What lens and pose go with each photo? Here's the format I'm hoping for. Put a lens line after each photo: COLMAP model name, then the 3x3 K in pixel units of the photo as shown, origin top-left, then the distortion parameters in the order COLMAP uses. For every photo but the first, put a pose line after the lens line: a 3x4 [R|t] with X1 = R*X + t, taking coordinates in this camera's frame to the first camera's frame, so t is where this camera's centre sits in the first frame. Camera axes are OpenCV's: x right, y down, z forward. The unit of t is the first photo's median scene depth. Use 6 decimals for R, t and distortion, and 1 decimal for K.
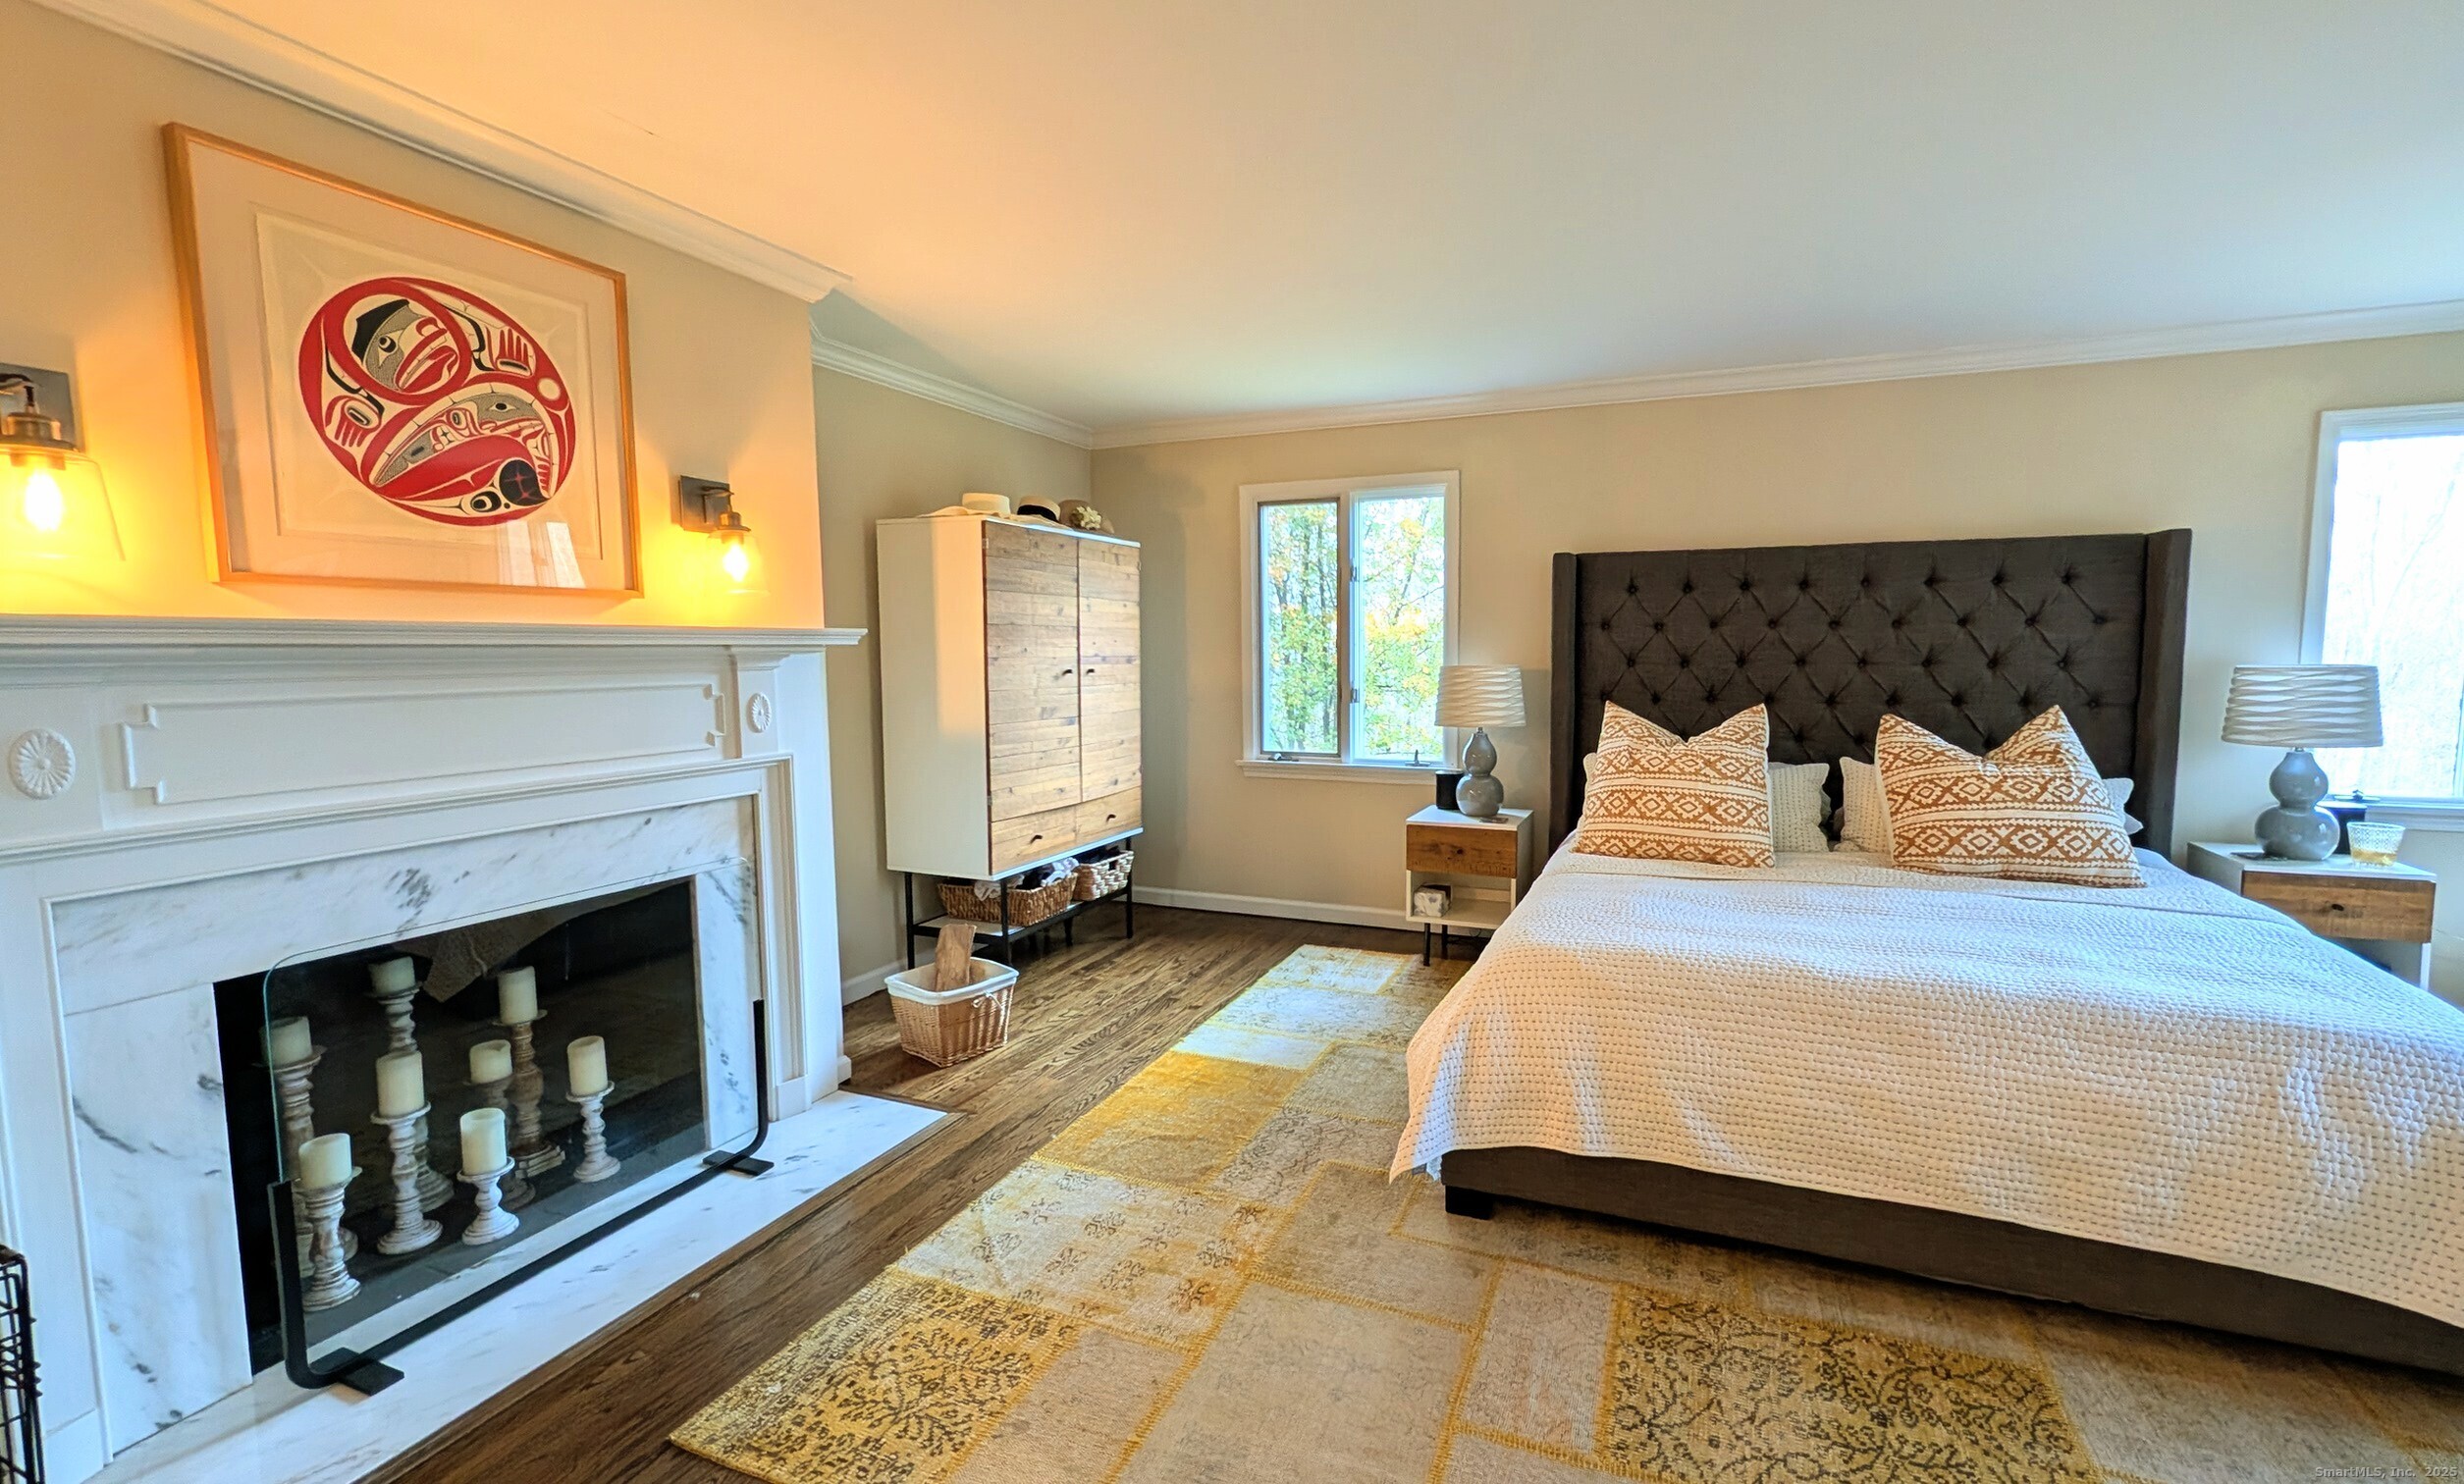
lens RADIAL K [[1017.6, 0, 1225.6], [0, 1017.6, 732.8], [0, 0, 1]] dist [0.000364, -0.000302]
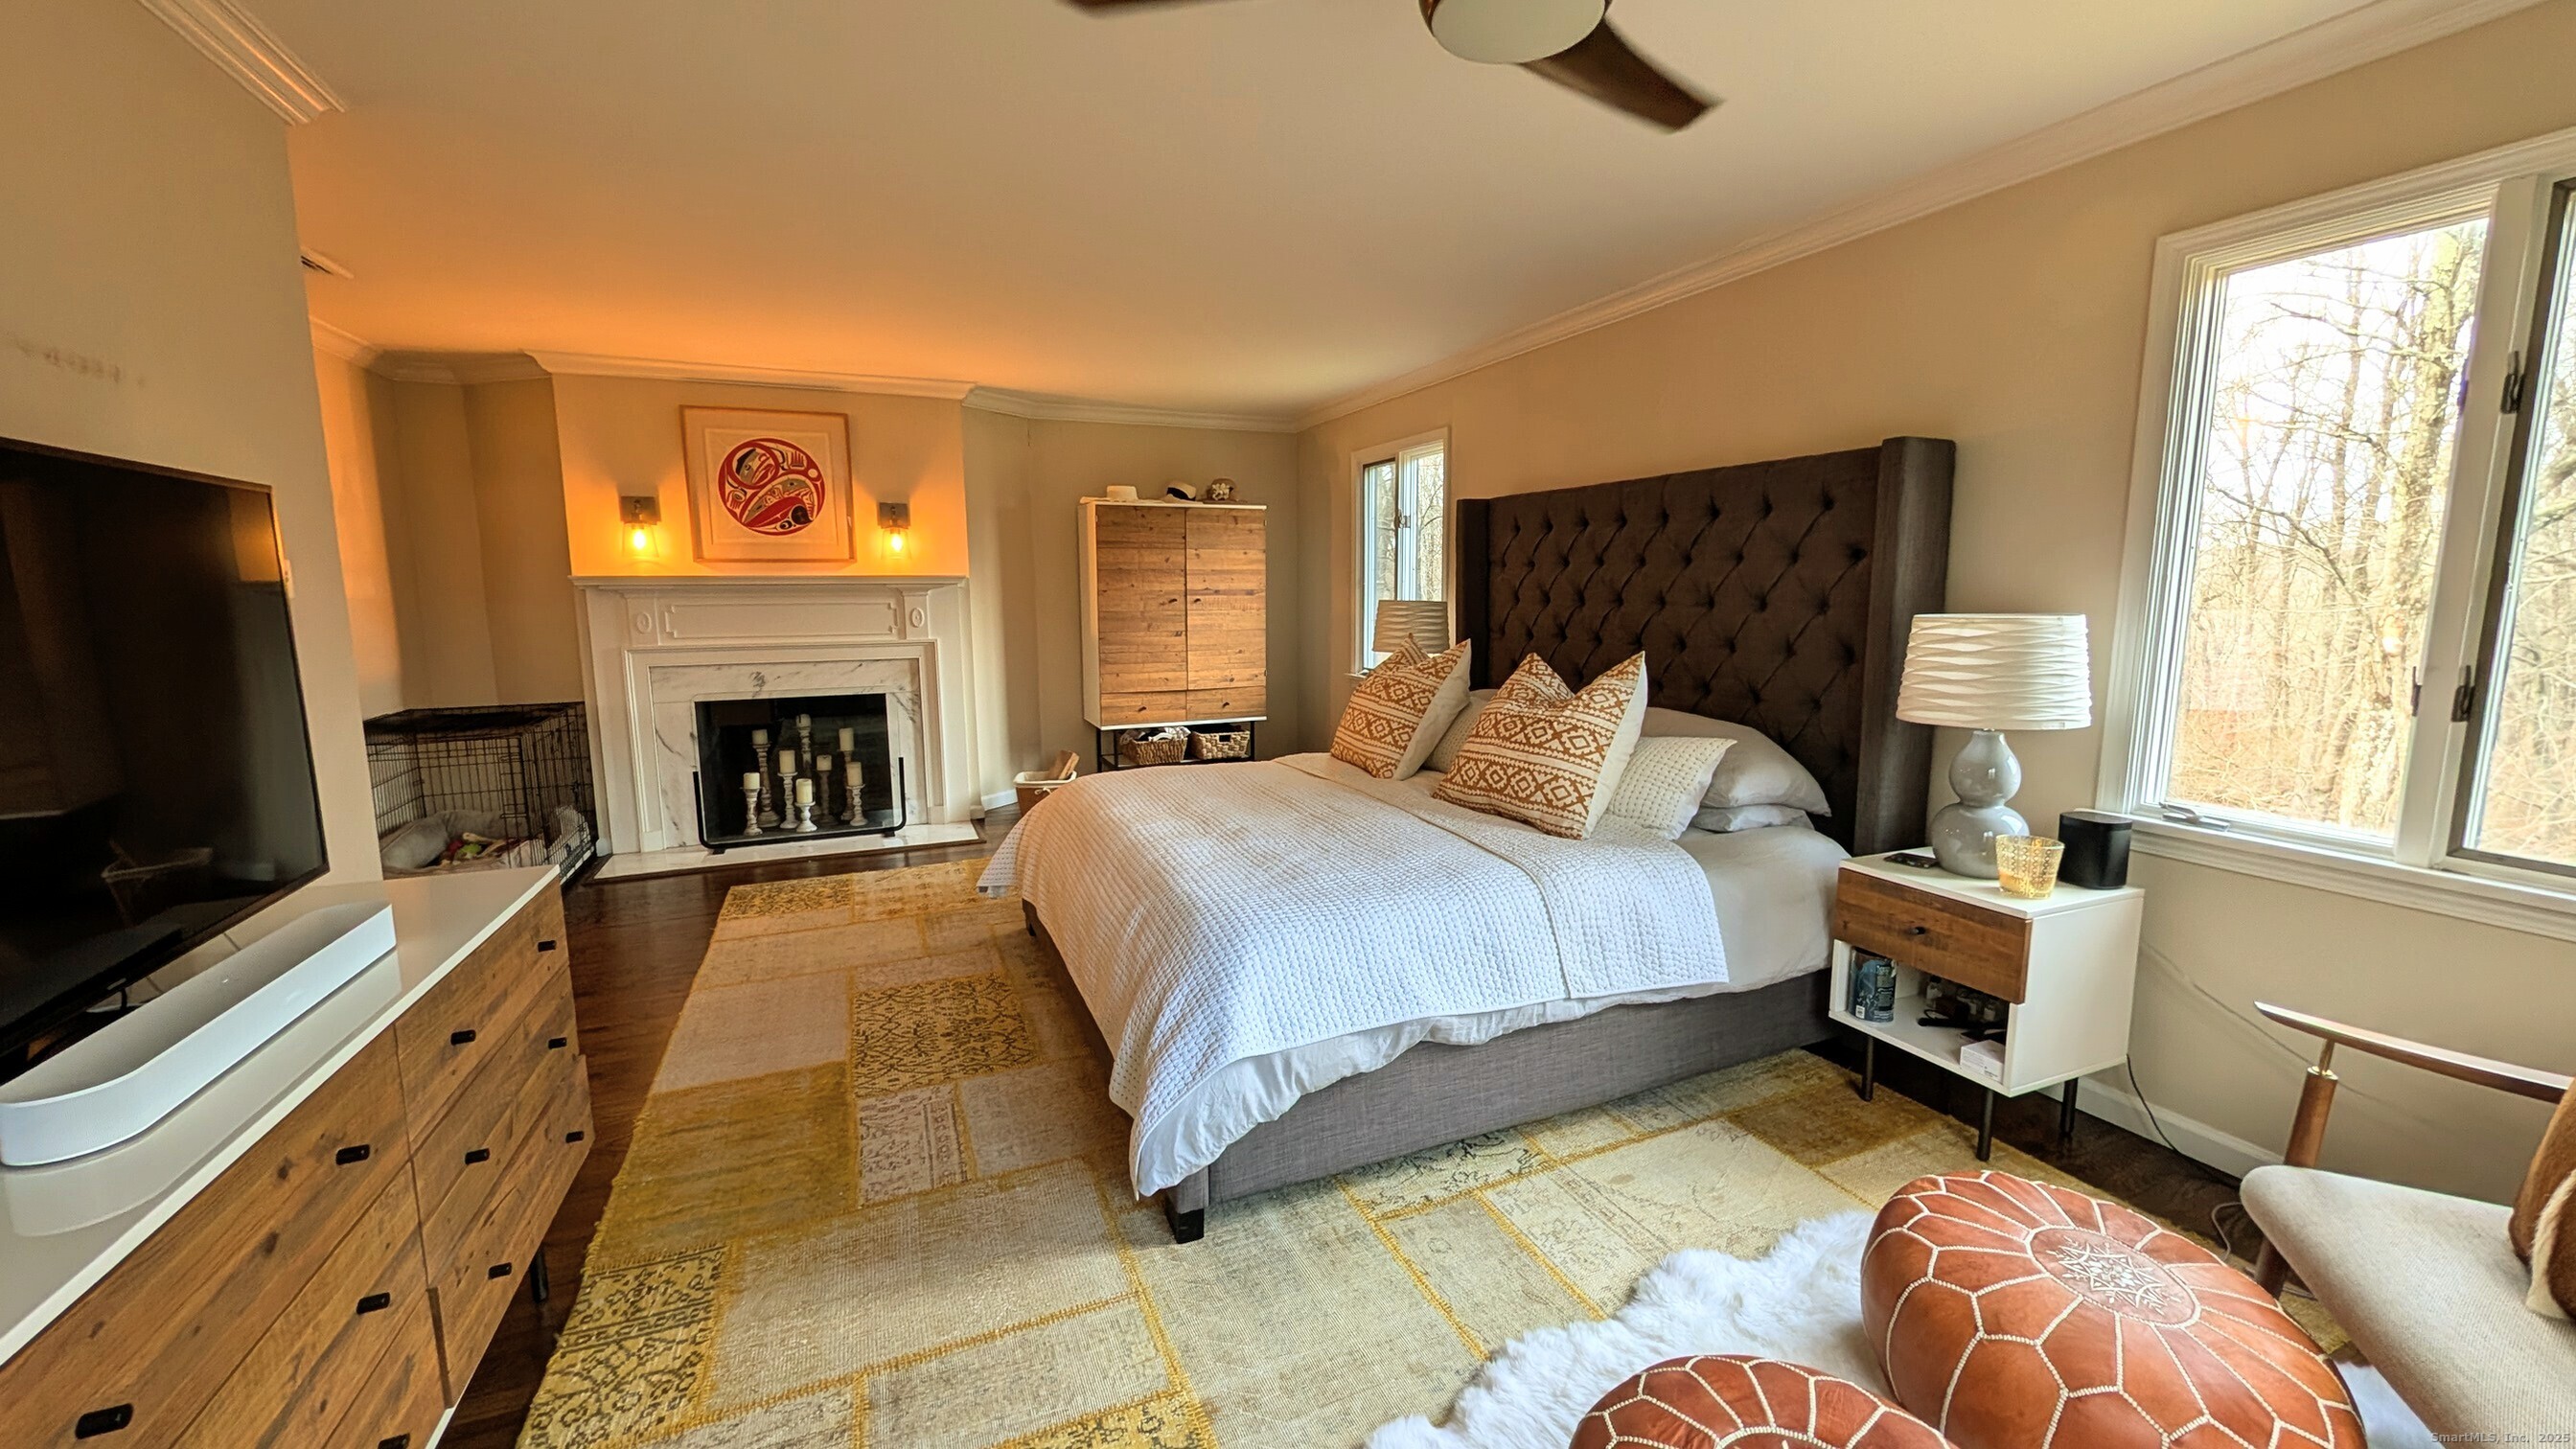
lens RADIAL K [[981.8, 0, 1284.6], [0, 981.8, 716.1], [0, 0, 1]] dist [-0.000445, 0.000241]
pose [[0.696717, 0.098364, -0.710570, 1.459392], [-0.057832, 0.995032, 0.081038, -0.025297], [0.715011, -0.015367, 0.698944, 0.165440]]
